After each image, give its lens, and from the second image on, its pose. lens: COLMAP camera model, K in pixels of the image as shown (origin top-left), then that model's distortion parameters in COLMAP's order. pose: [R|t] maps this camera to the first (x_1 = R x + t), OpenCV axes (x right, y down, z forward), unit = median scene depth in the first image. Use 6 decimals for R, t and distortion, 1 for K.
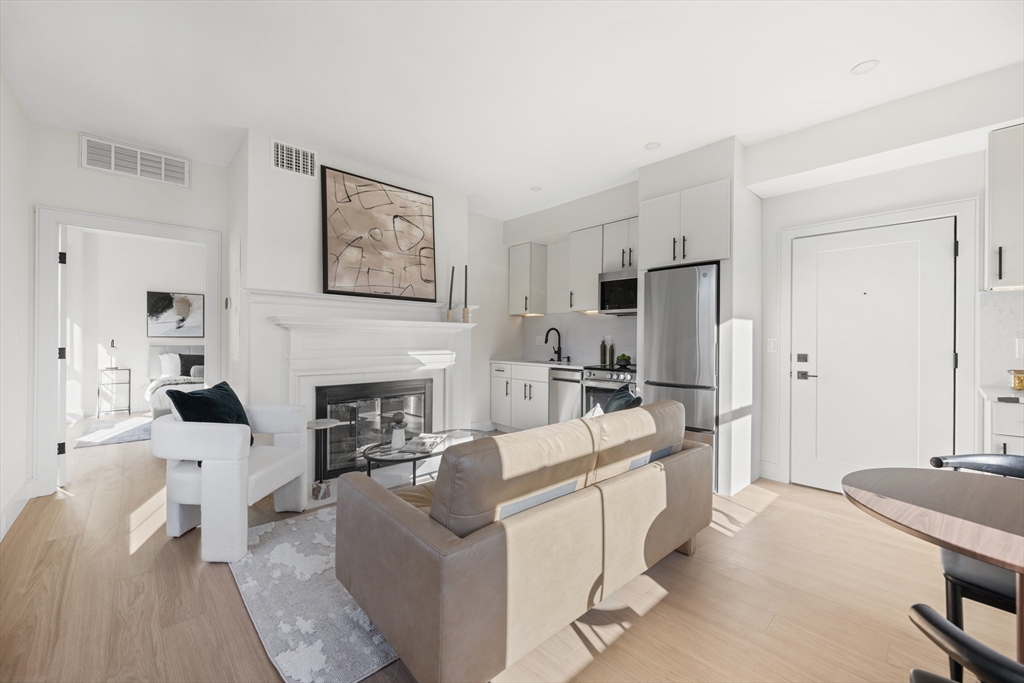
lens RADIAL K [[405.8, 0, 515.5], [0, 405.8, 338.4], [0, 0, 1]] dist [-0.000644, 0.000057]
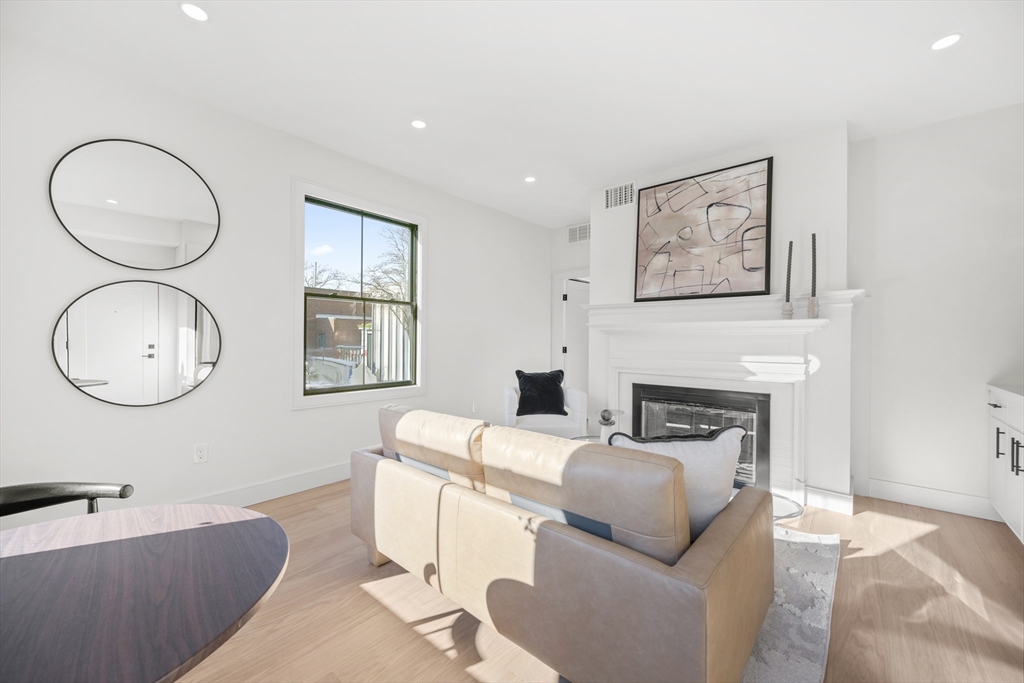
lens RADIAL K [[405.8, 0, 515.5], [0, 405.8, 338.4], [0, 0, 1]] dist [-0.000644, 0.000057]
pose [[0.107411, -0.007858, -0.994184, 0.568879], [-0.002698, 0.999963, -0.008195, 0.001720], [0.994211, 0.003562, 0.107386, 0.493133]]
